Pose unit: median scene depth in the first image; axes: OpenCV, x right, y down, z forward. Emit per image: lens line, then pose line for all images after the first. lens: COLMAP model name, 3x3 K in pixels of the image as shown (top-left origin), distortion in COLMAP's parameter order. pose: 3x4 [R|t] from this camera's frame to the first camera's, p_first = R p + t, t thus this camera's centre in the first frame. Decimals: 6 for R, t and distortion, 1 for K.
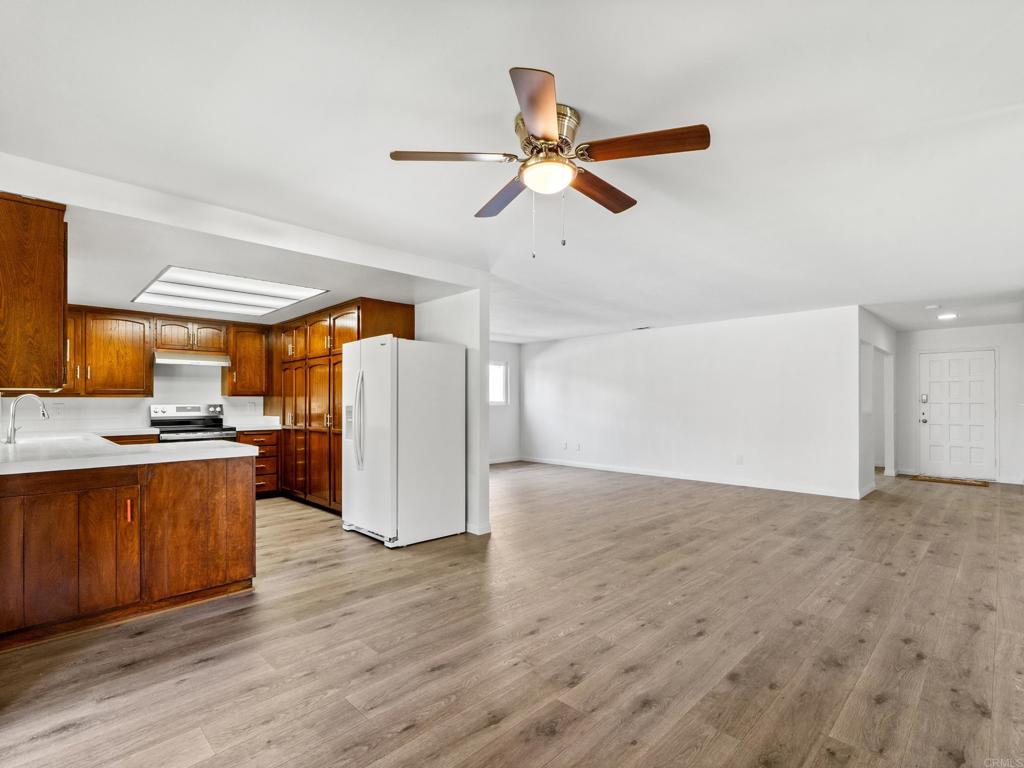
lens RADIAL K [[490.3, 0, 513.8], [0, 490.3, 395.0], [0, 0, 1]] dist [0.004150, -0.000773]
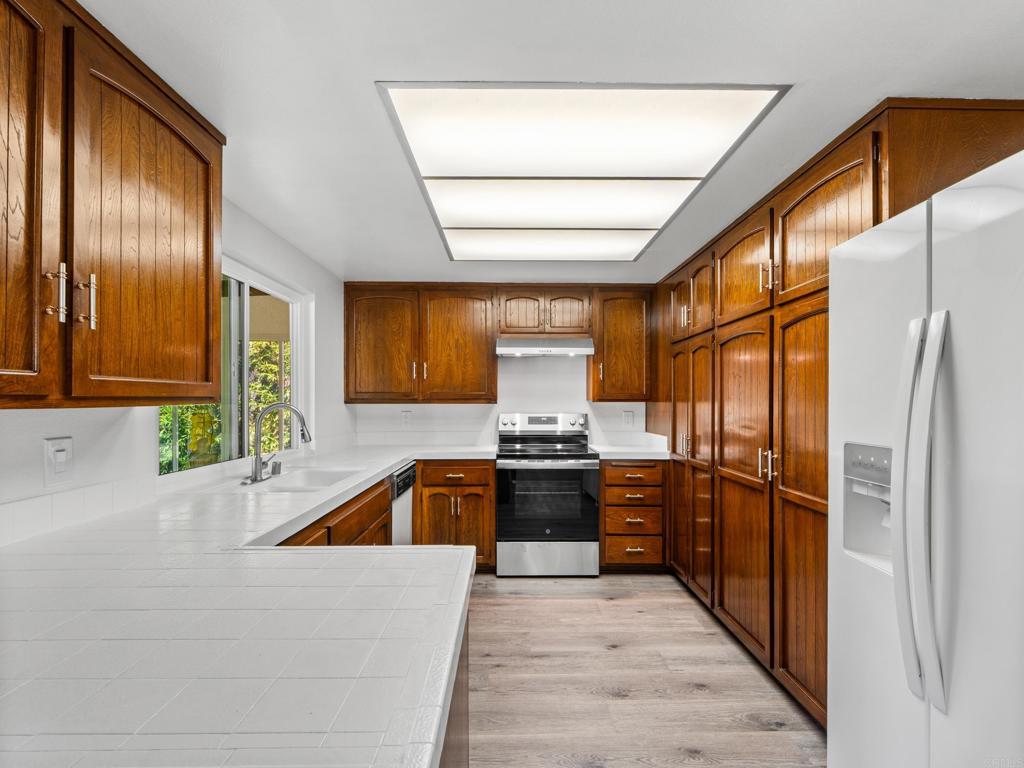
lens RADIAL K [[490.3, 0, 515.4], [0, 490.3, 404.3], [0, 0, 1]] dist [0.004150, -0.000773]
pose [[0.714931, 0.007643, -0.699153, -0.205284], [0.006709, 0.999819, 0.017791, -0.006219], [0.699163, -0.017410, 0.714750, 0.471549]]
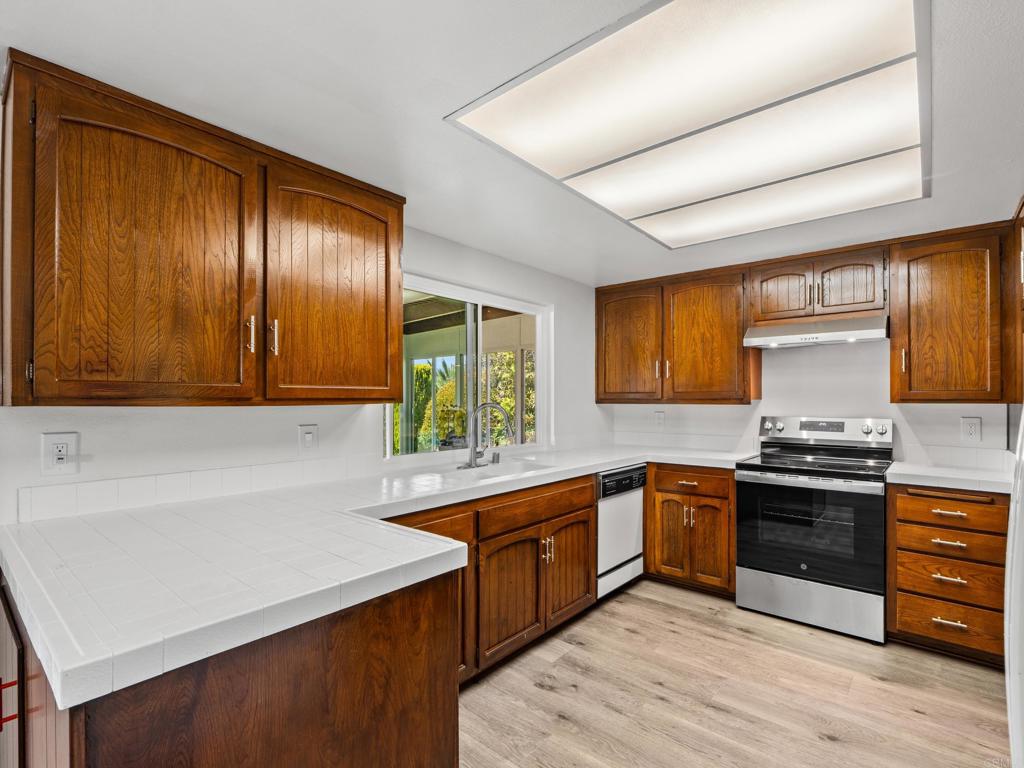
lens RADIAL K [[490.3, 0, 525.3], [0, 490.3, 402.8], [0, 0, 1]] dist [0.004150, -0.000773]
pose [[0.092972, 0.008528, -0.995632, -0.150304], [0.010690, 0.999897, 0.009563, -0.005542], [0.995611, -0.011533, 0.092871, 0.611575]]
